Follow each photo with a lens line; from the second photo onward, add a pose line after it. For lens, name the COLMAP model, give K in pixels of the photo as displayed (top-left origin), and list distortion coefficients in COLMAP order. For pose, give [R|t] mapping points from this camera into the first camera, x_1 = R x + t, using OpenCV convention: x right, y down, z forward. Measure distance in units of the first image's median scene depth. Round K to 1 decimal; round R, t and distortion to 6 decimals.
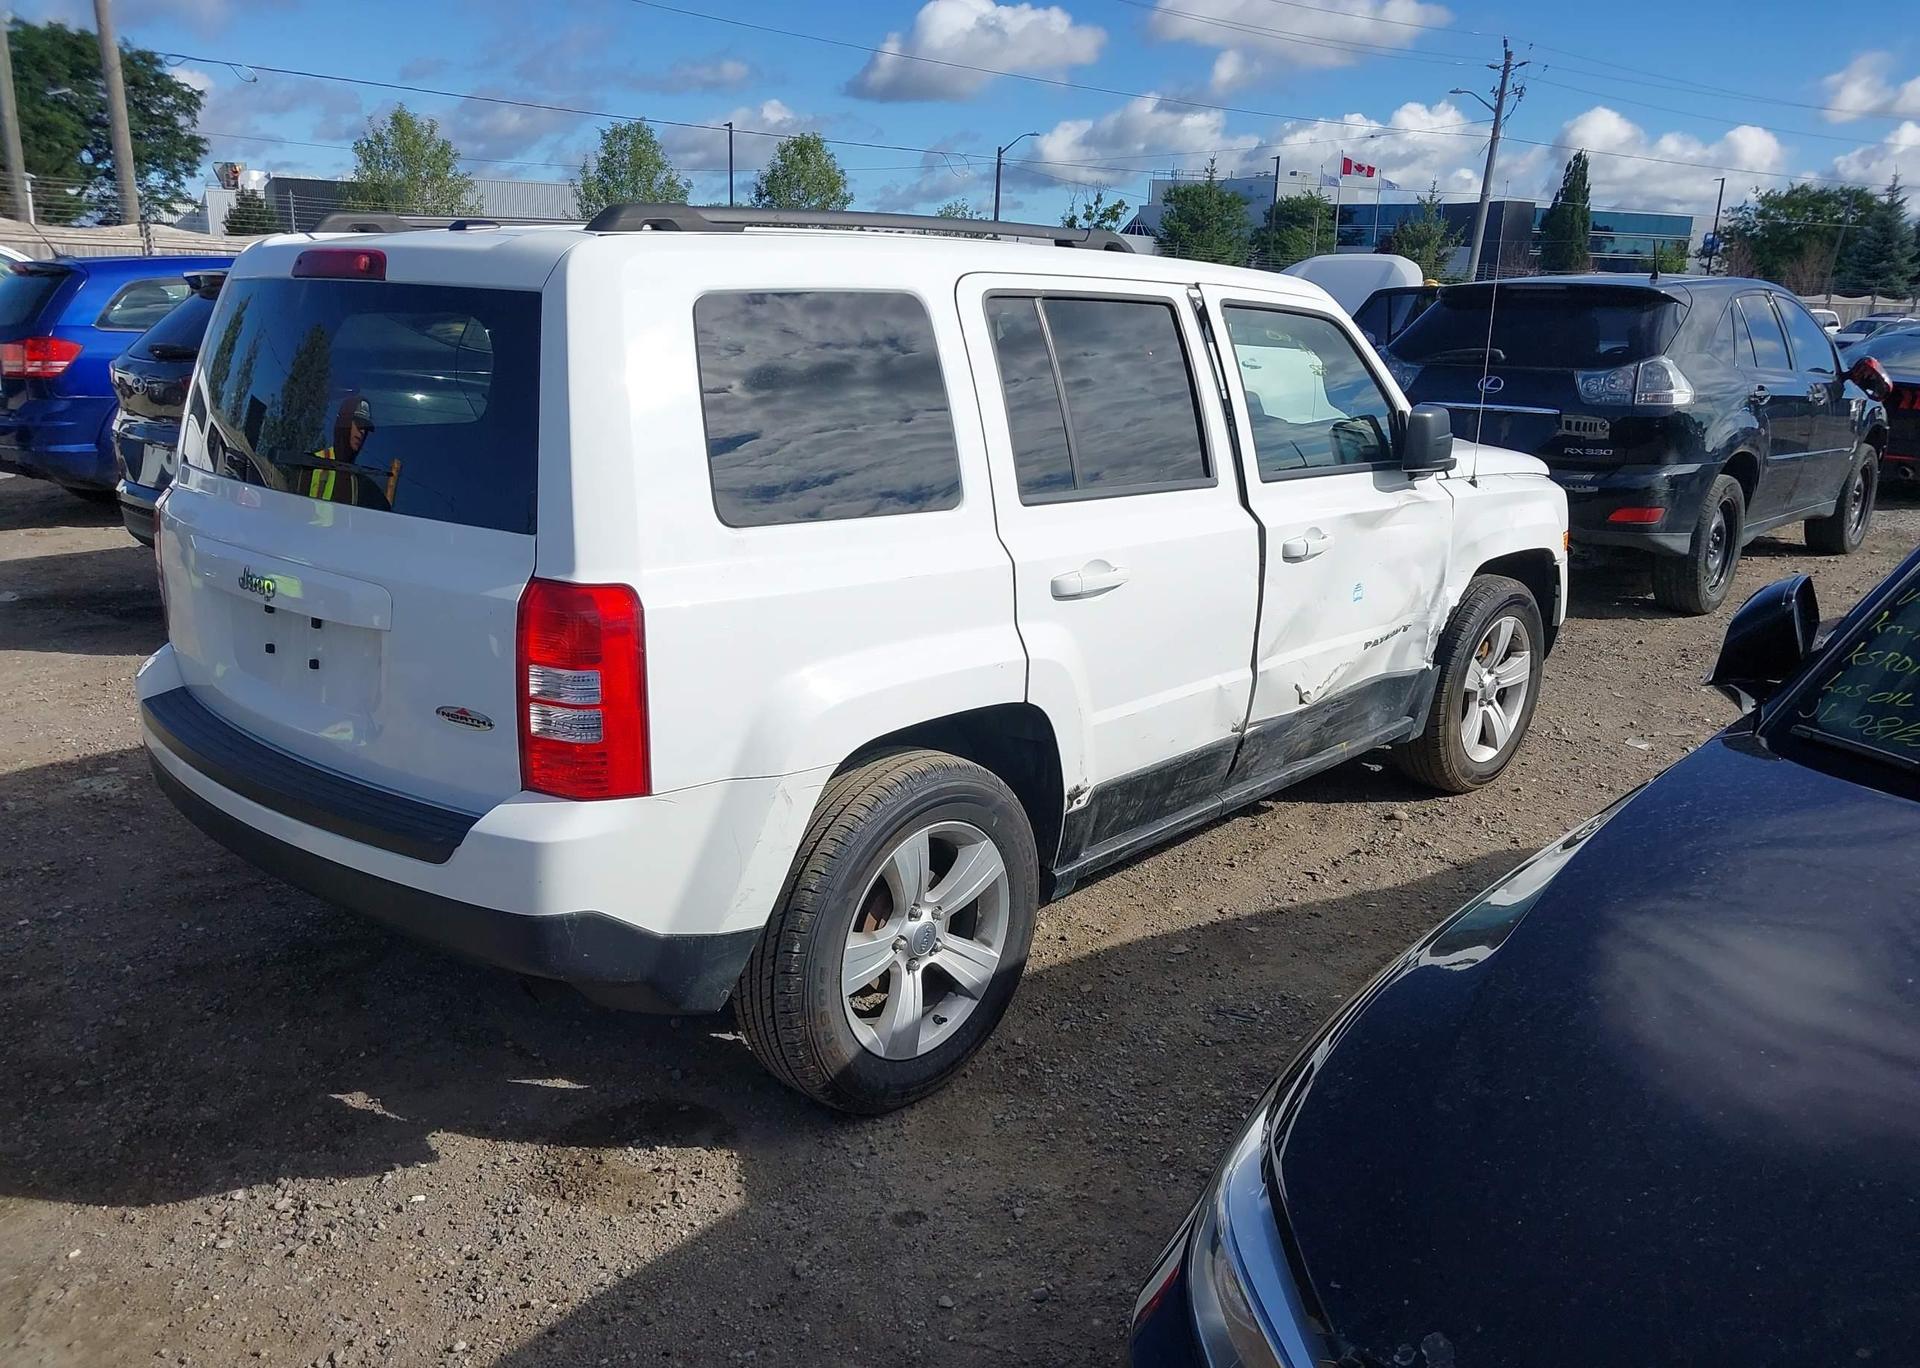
lens RADIAL K [[1658.8, 0, 990.5], [0, 1658.8, 687.9], [0, 0, 1]] dist [0.077205, -0.092624]
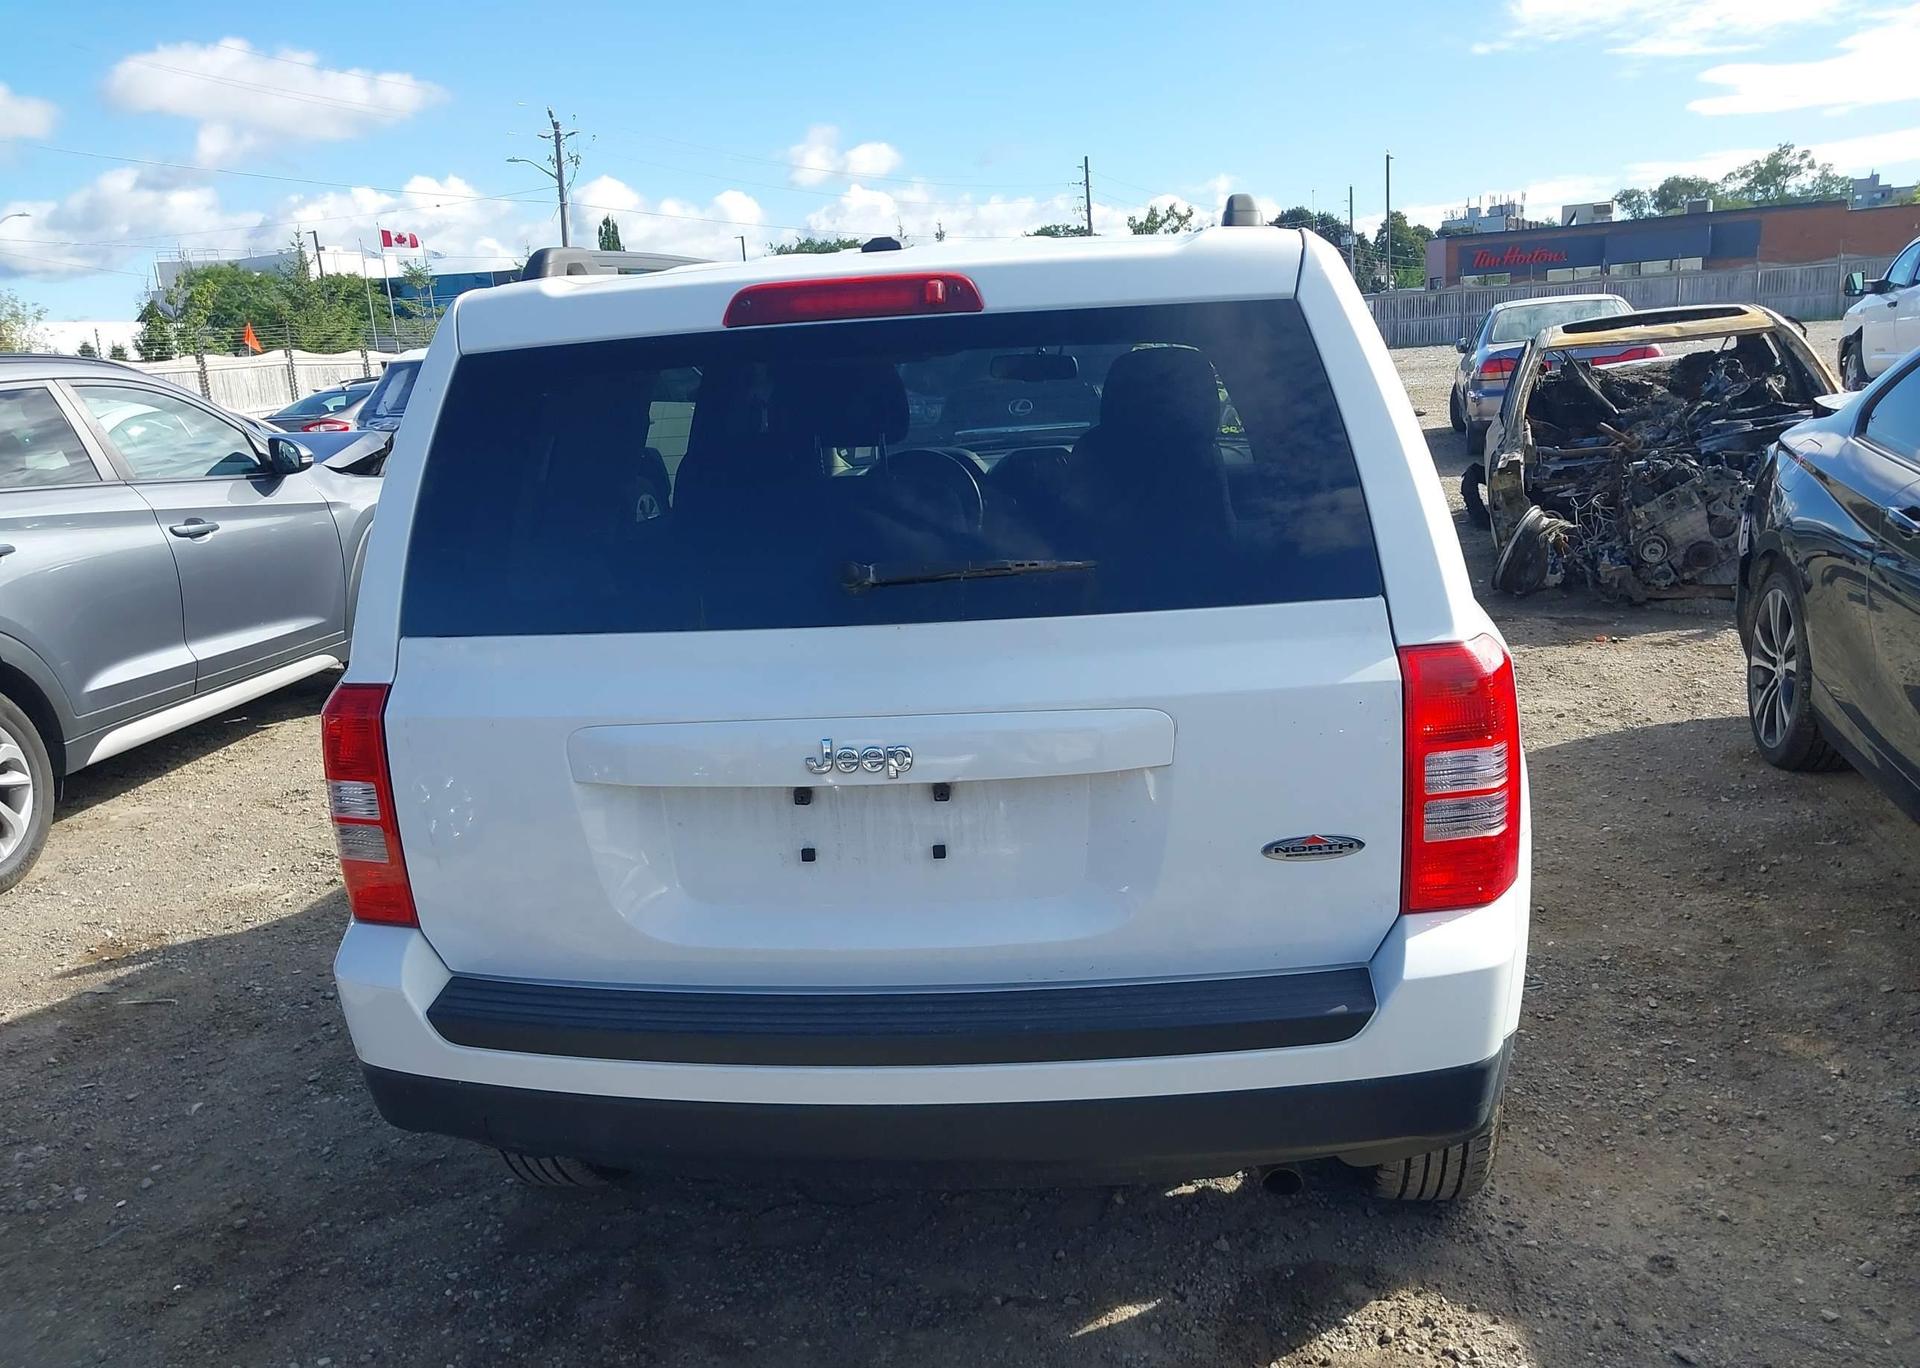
lens RADIAL K [[1612.4, 0, 1048.1], [0, 1612.4, 680.5], [0, 0, 1]] dist [0.012478, -0.015806]
pose [[0.803464, -0.198539, 0.561274, -0.587560], [0.217567, 0.975467, 0.033604, -0.079541], [-0.554175, 0.095115, 0.826948, 0.321626]]
